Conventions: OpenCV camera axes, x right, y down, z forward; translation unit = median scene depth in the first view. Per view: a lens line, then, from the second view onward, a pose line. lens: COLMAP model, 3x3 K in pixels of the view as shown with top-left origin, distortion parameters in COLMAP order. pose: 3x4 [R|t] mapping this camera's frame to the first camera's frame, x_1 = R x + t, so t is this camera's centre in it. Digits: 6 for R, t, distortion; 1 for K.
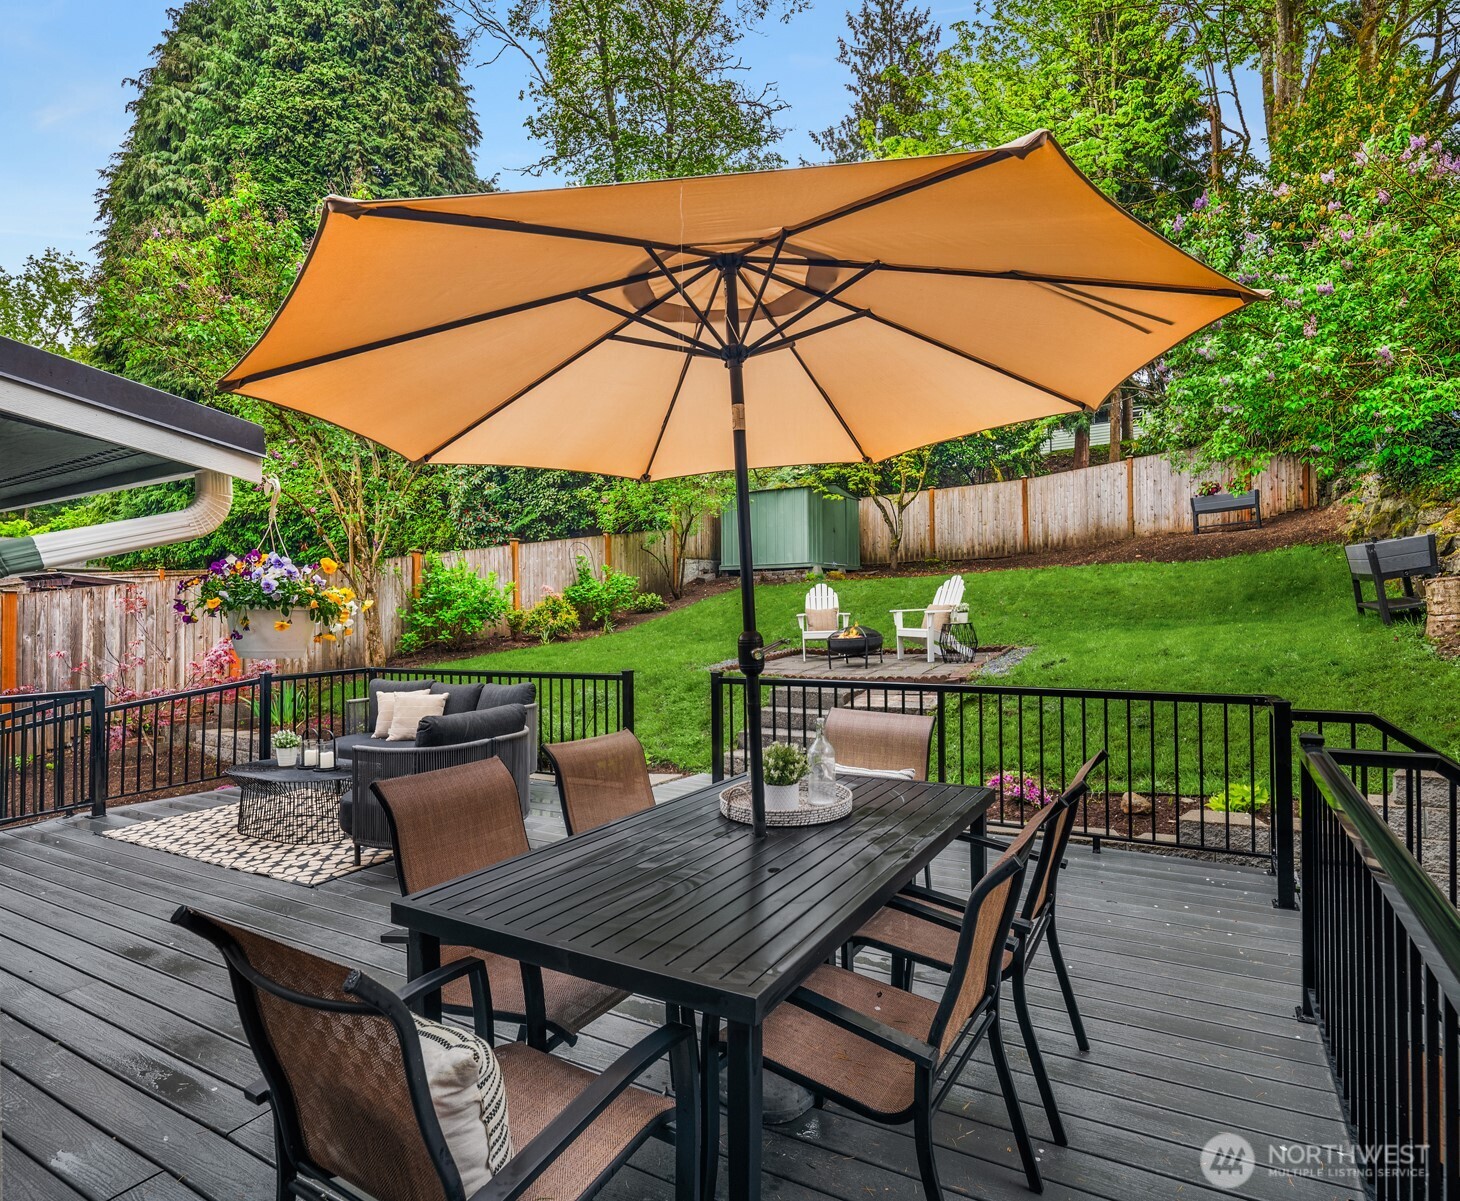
lens RADIAL K [[838.1, 0, 730.0], [0, 838.1, 600.5], [0, 0, 1]] dist [-0.004060, -0.000807]
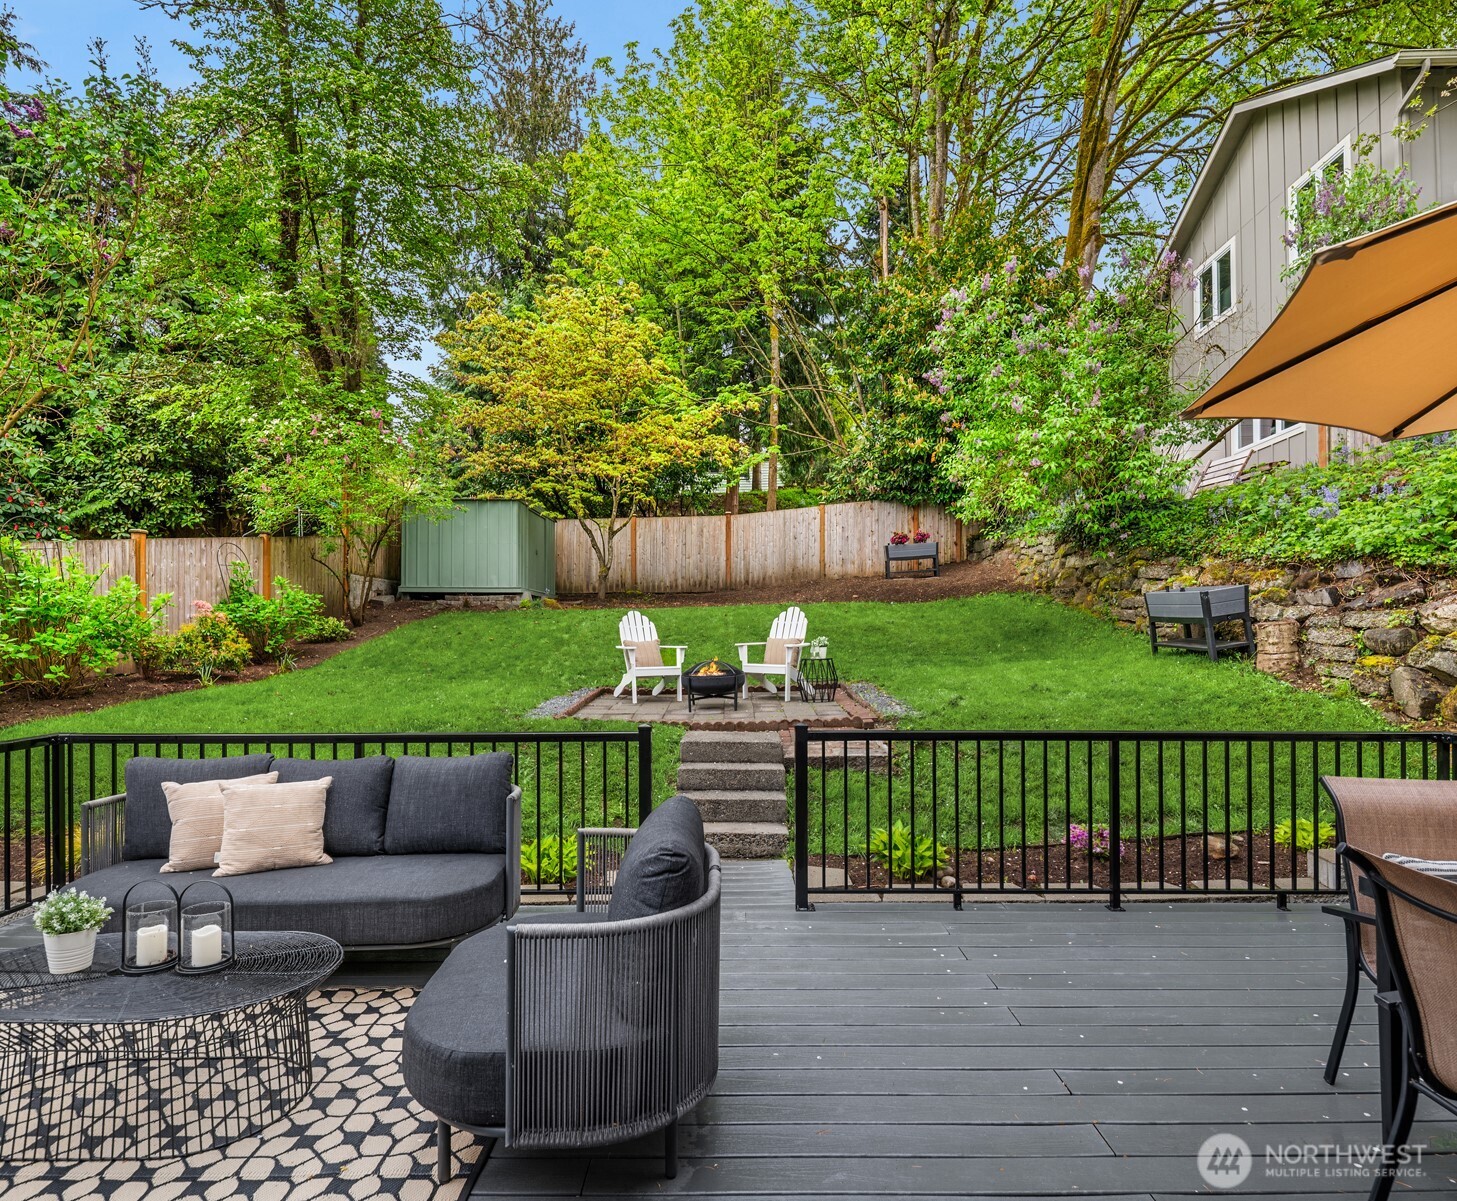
lens RADIAL K [[820.2, 0, 704.3], [0, 820.2, 637.5], [0, 0, 1]] dist [-0.001766, -0.000624]
pose [[0.859185, 0.018371, 0.511336, -0.220184], [-0.019235, 0.999809, -0.003599, 0.007177], [-0.511304, -0.006743, 0.859374, 0.214669]]
